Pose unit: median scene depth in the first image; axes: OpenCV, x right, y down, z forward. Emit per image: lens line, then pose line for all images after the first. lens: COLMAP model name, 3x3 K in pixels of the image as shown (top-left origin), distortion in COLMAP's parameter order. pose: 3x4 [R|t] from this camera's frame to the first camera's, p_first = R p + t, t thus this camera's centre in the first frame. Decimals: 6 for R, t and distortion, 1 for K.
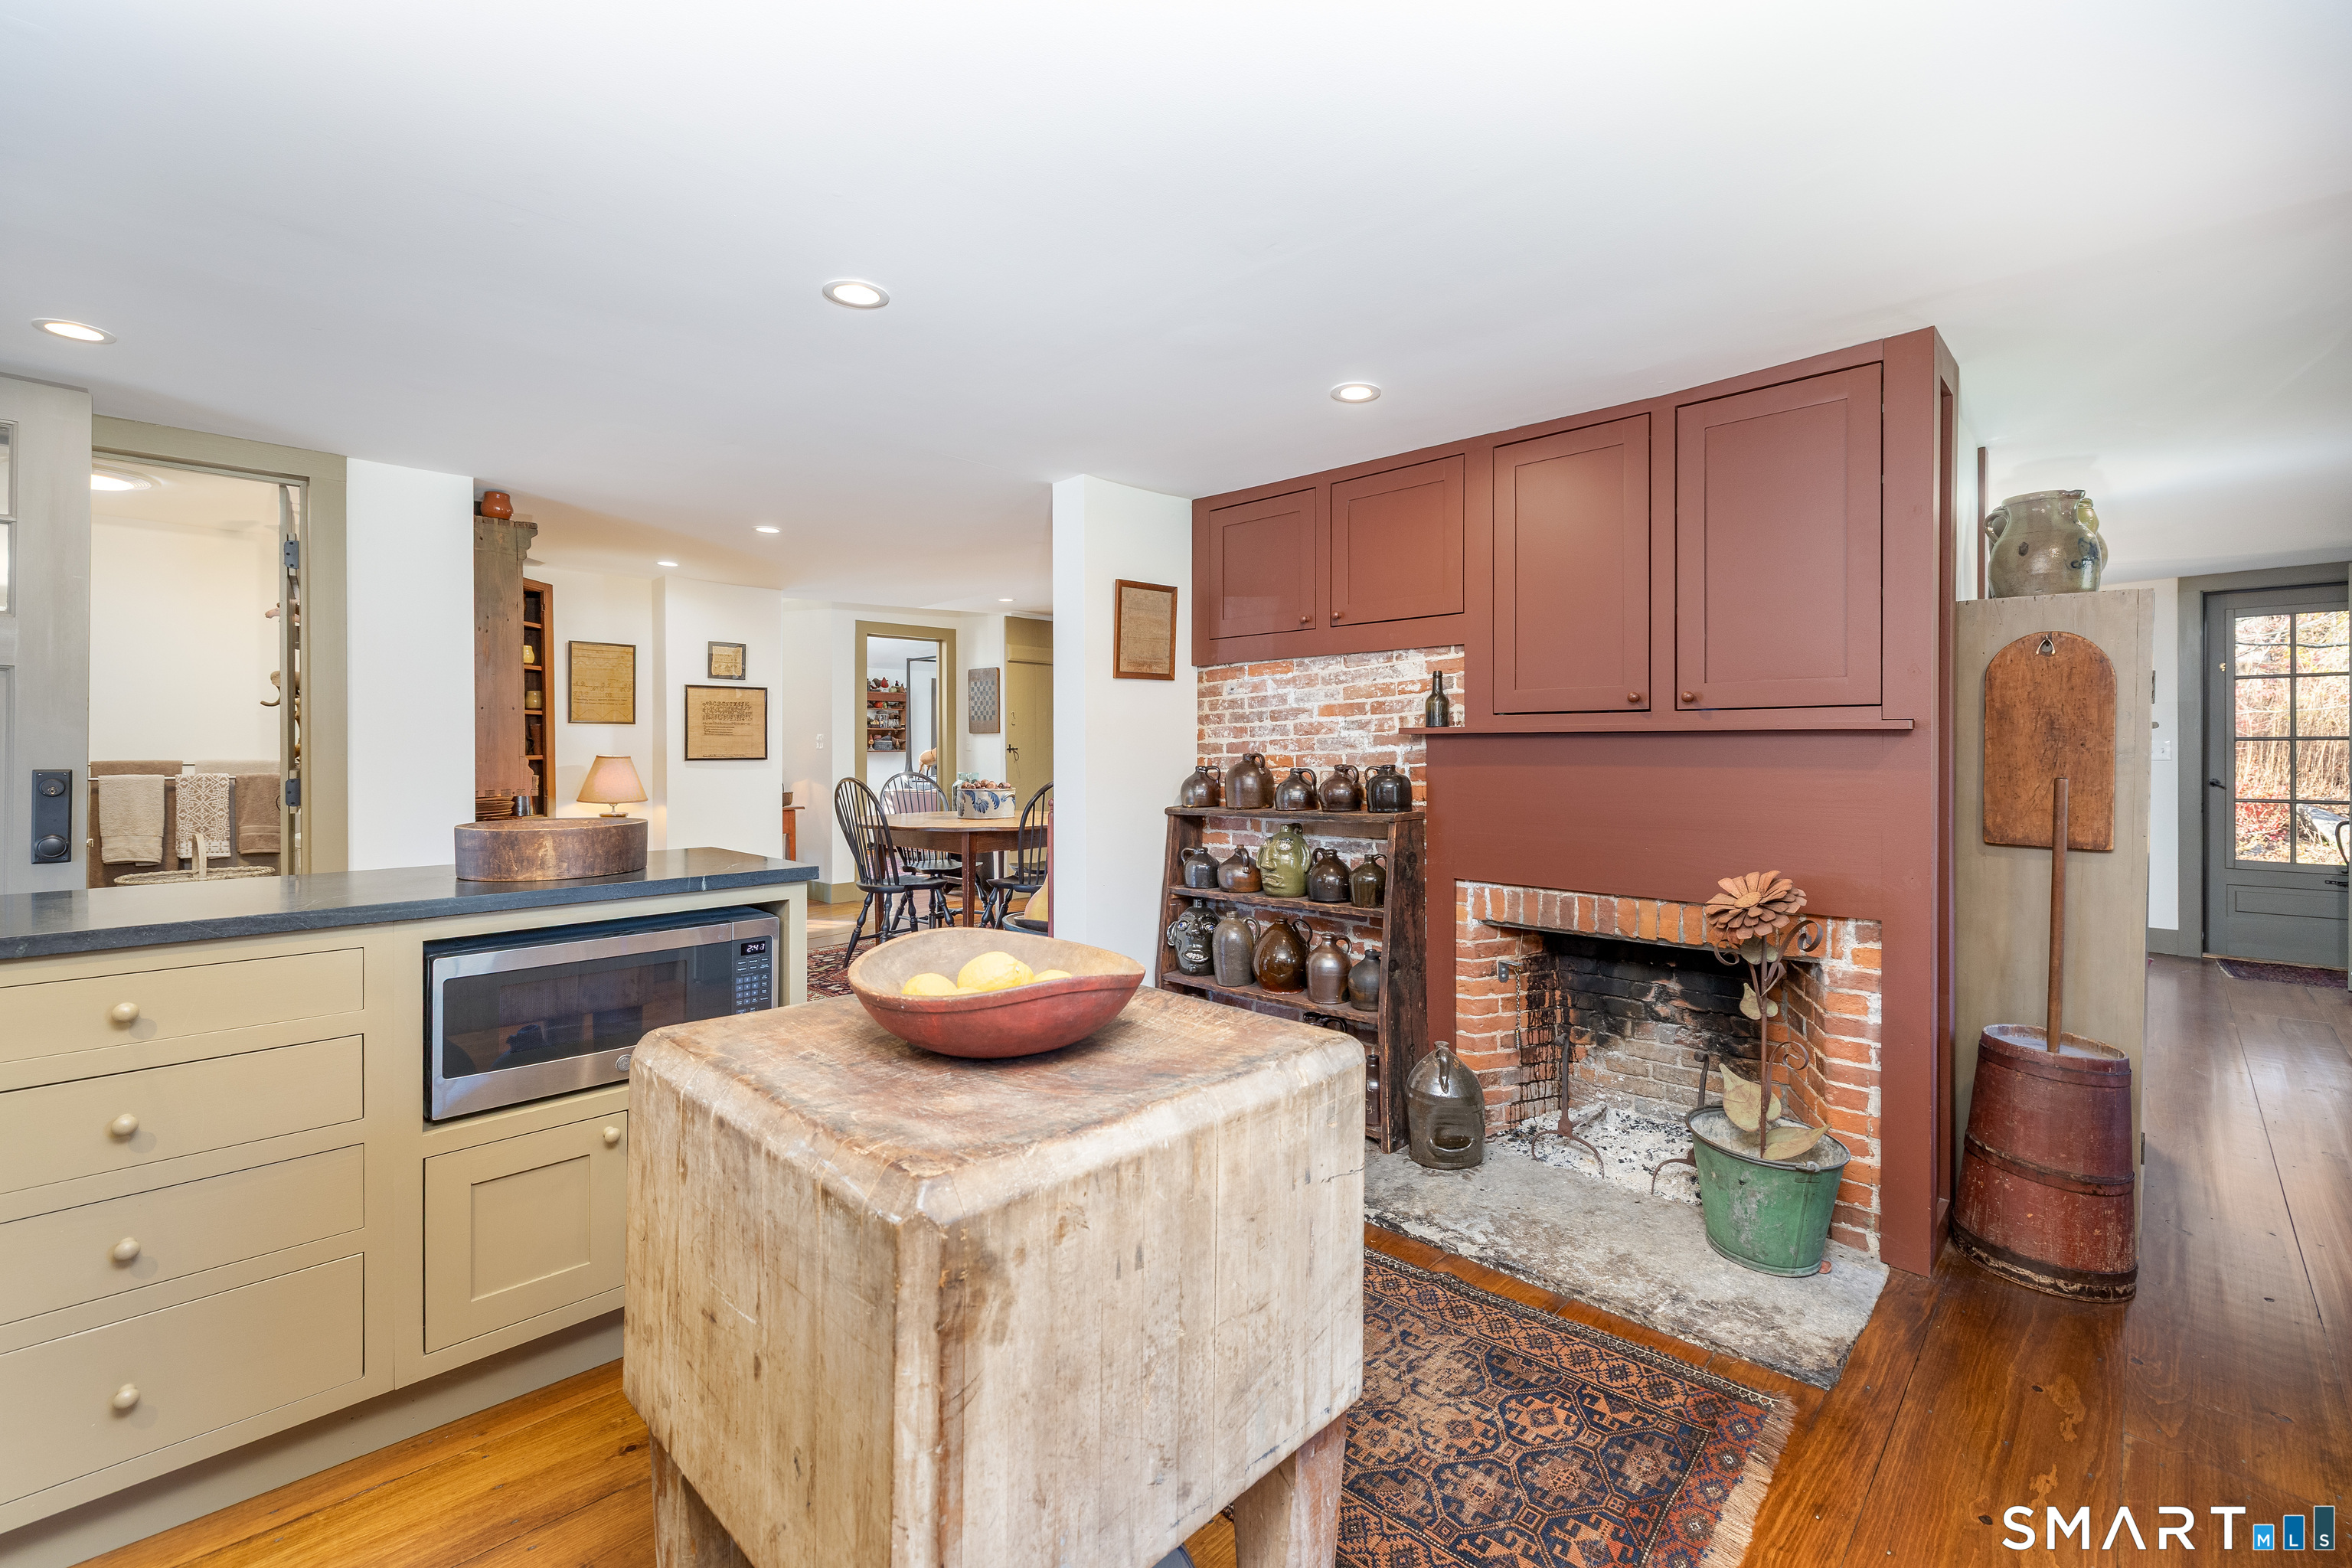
lens RADIAL K [[999.2, 0, 1147.1], [0, 999.2, 748.9], [0, 0, 1]] dist [0.001479, 0.000050]
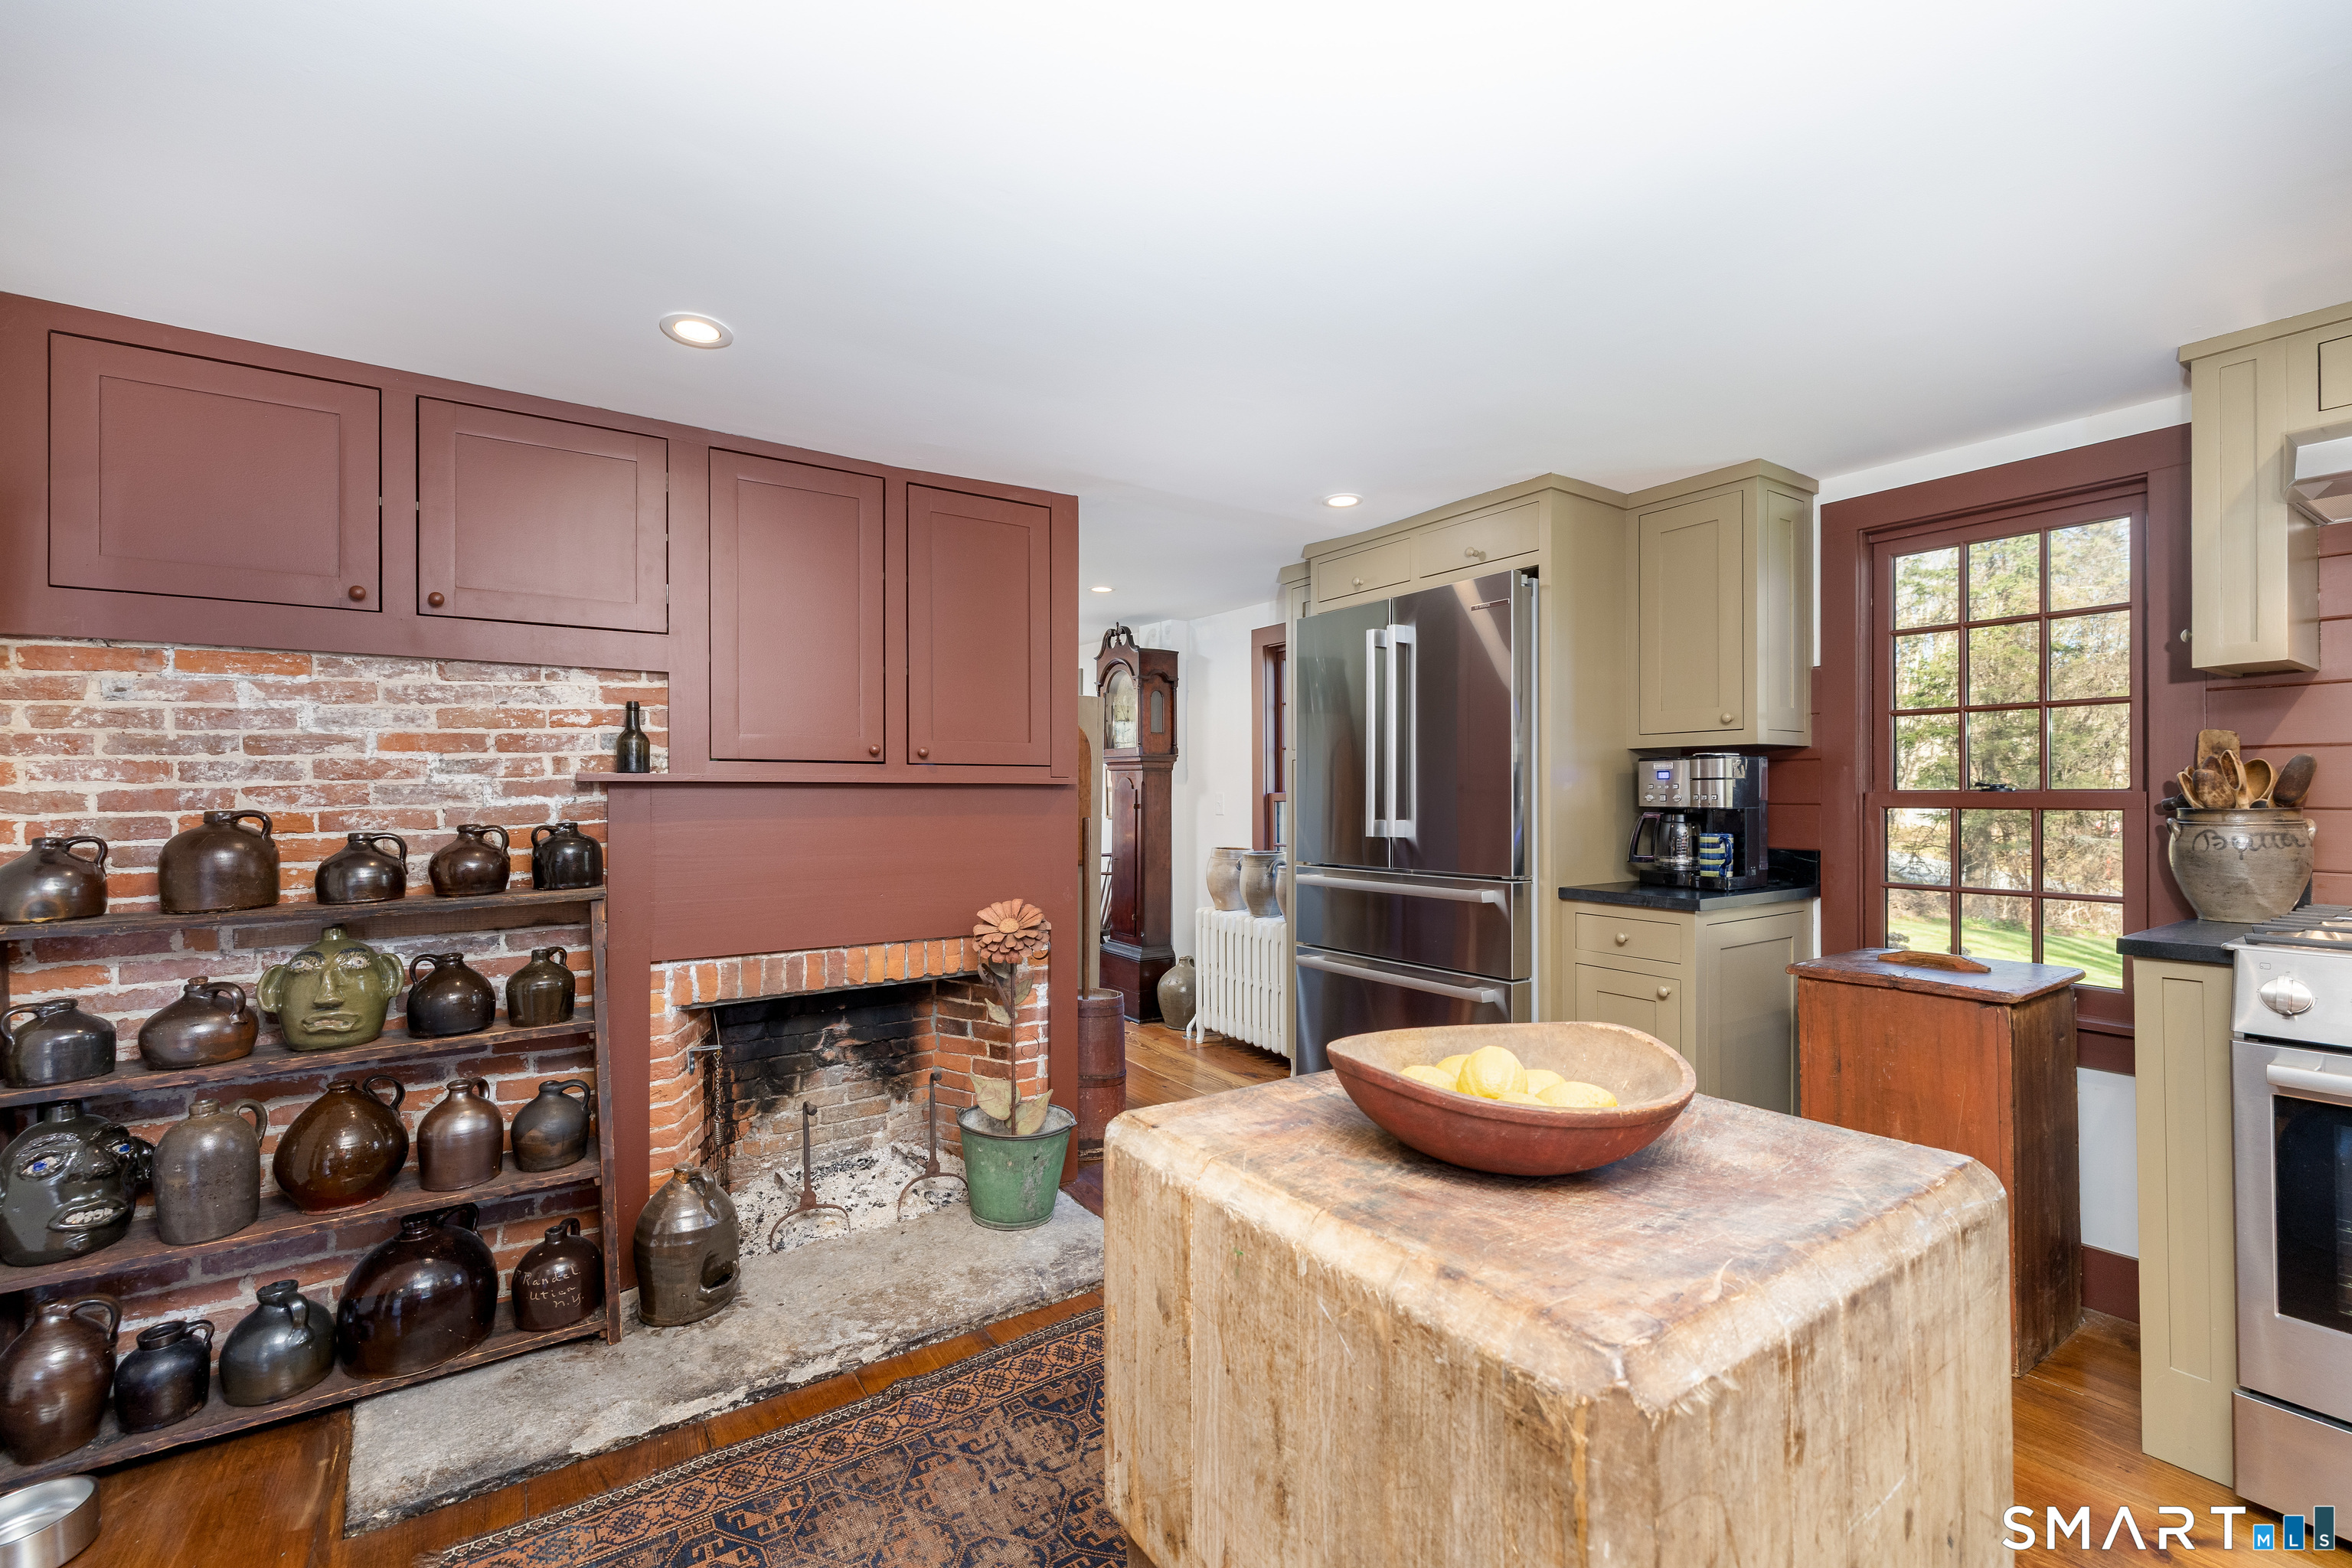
lens RADIAL K [[999.2, 0, 1180.7], [0, 999.2, 794.0], [0, 0, 1]] dist [0.001479, 0.000050]
pose [[0.192042, 0.000826, 0.981386, -0.400747], [0.001709, 0.999998, -0.001176, -0.003713], [-0.981385, 0.001903, 0.192040, 0.427350]]
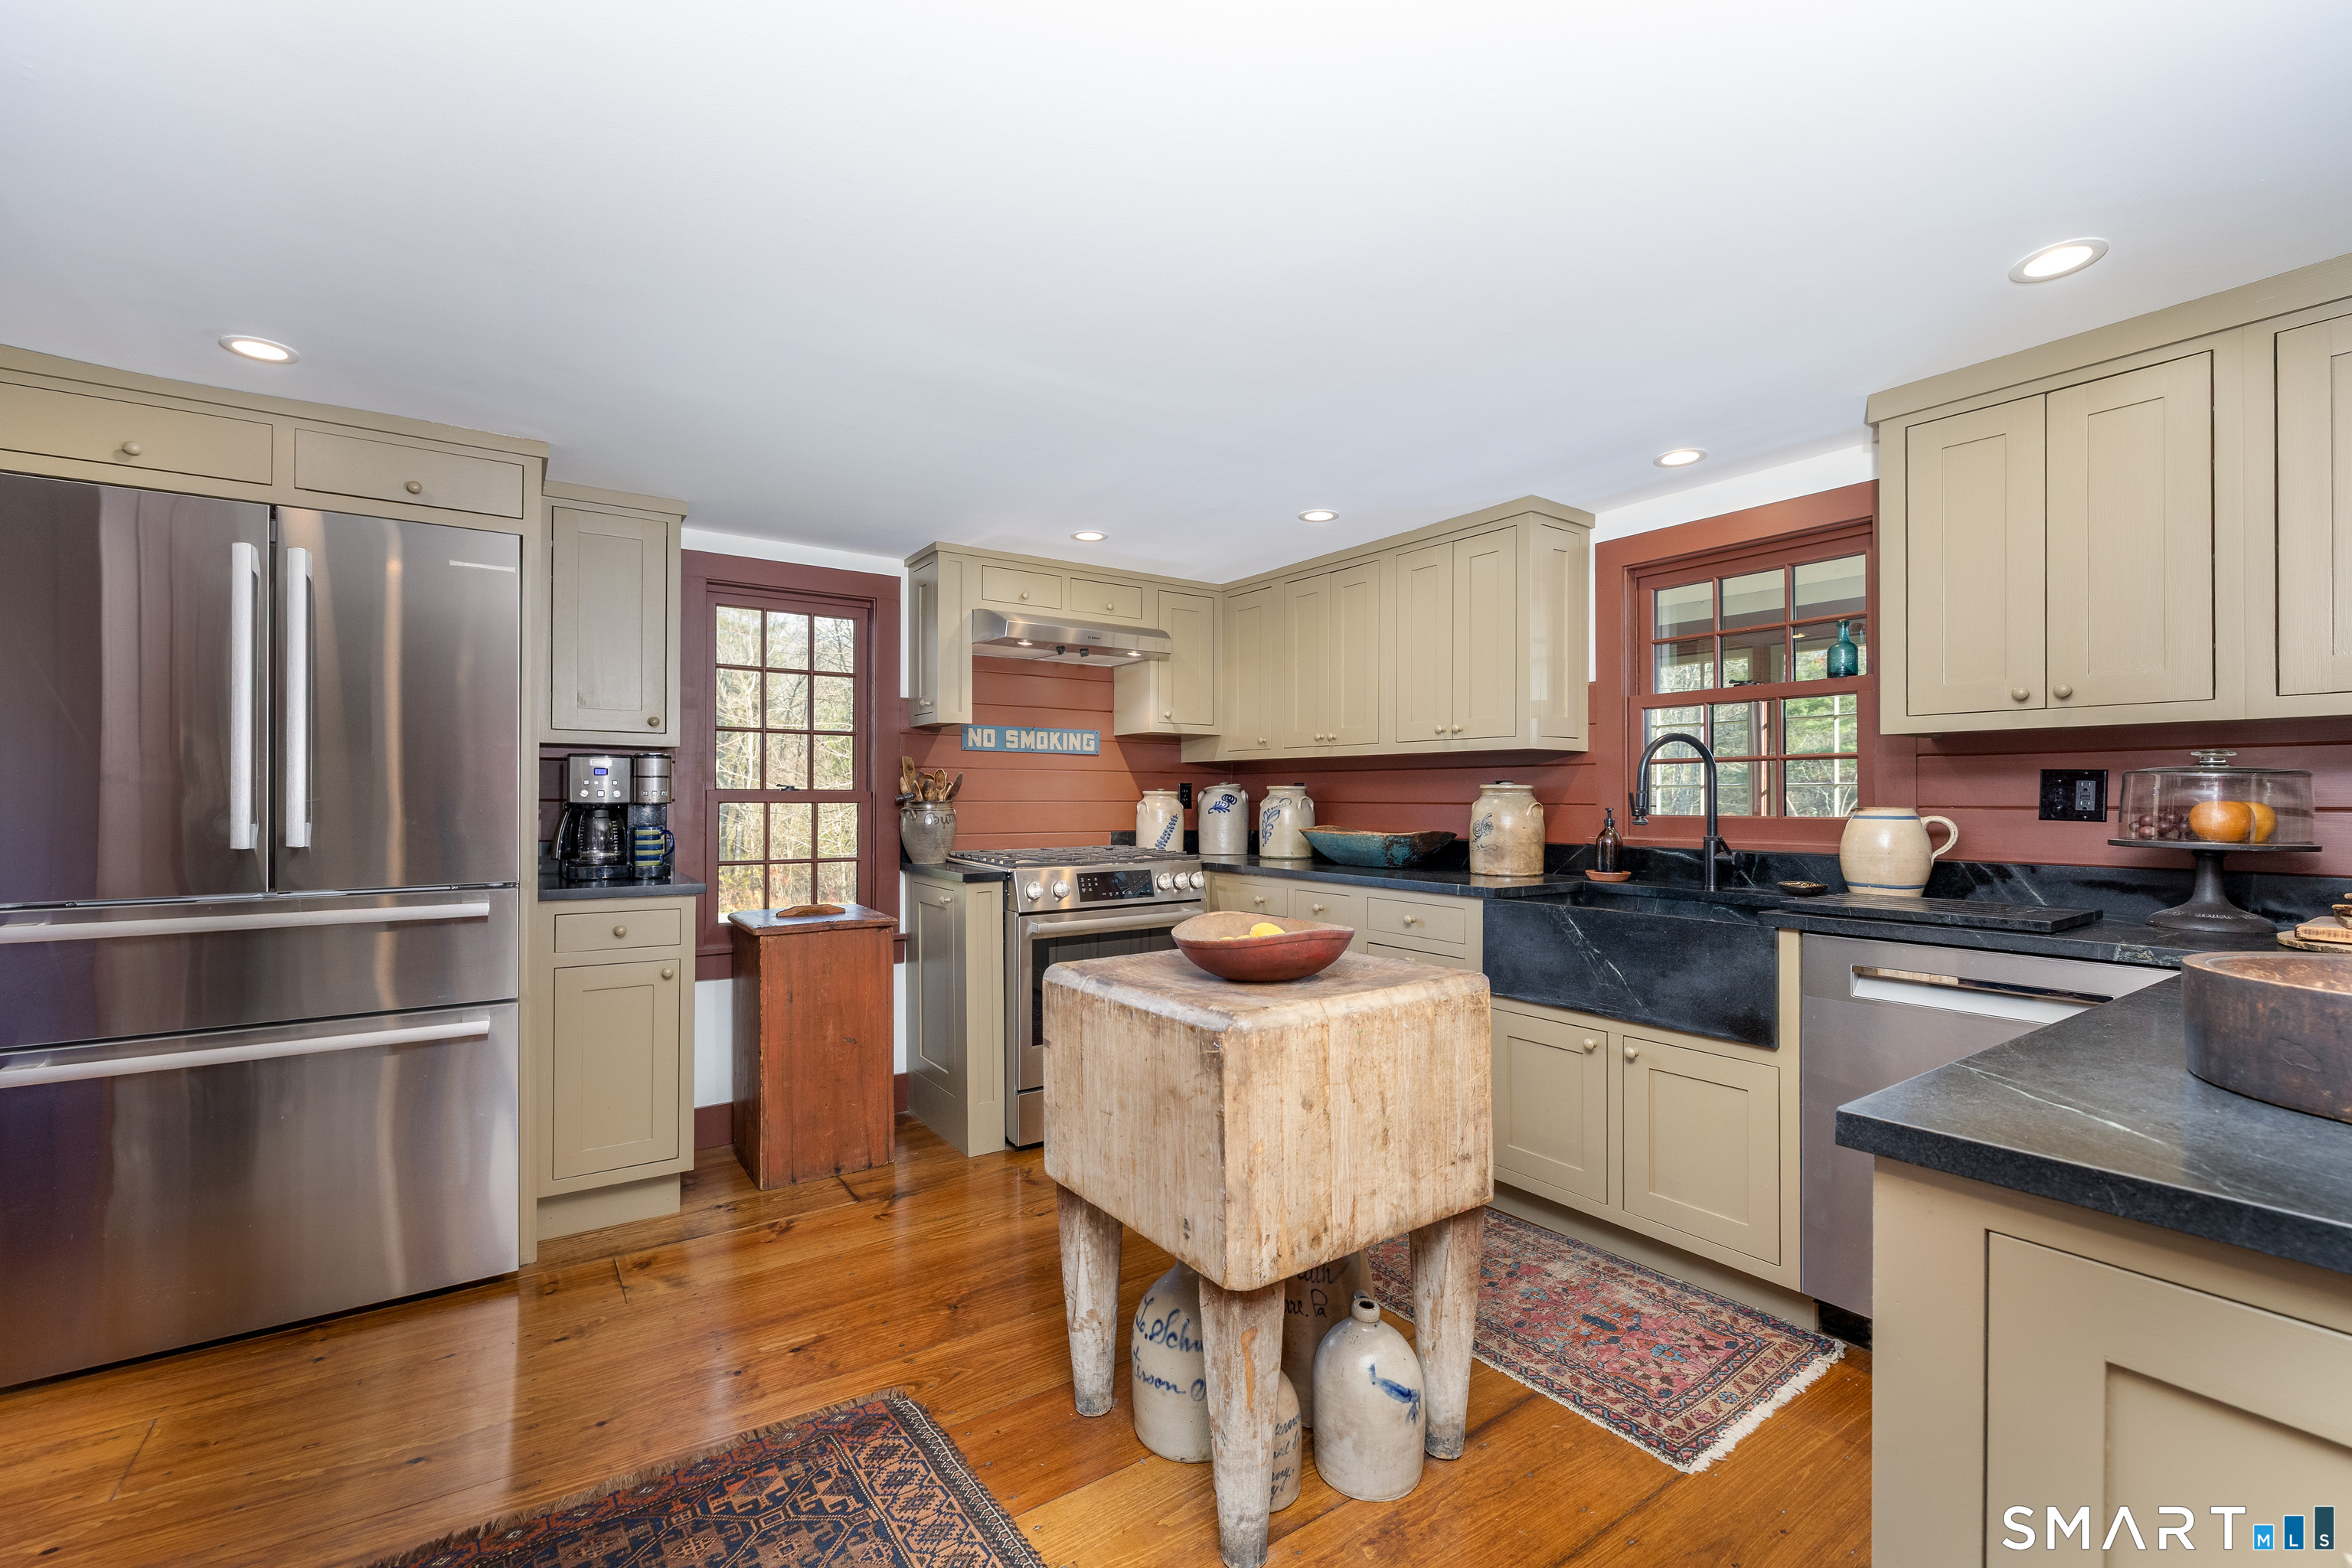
lens RADIAL K [[999.2, 0, 1181.1], [0, 999.2, 793.9], [0, 0, 1]] dist [0.001479, 0.000050]
pose [[-0.983038, -0.000108, 0.183403, 0.278137], [-0.000688, 0.999995, -0.003095, 0.010492], [-0.183402, -0.003168, -0.983033, 1.832794]]
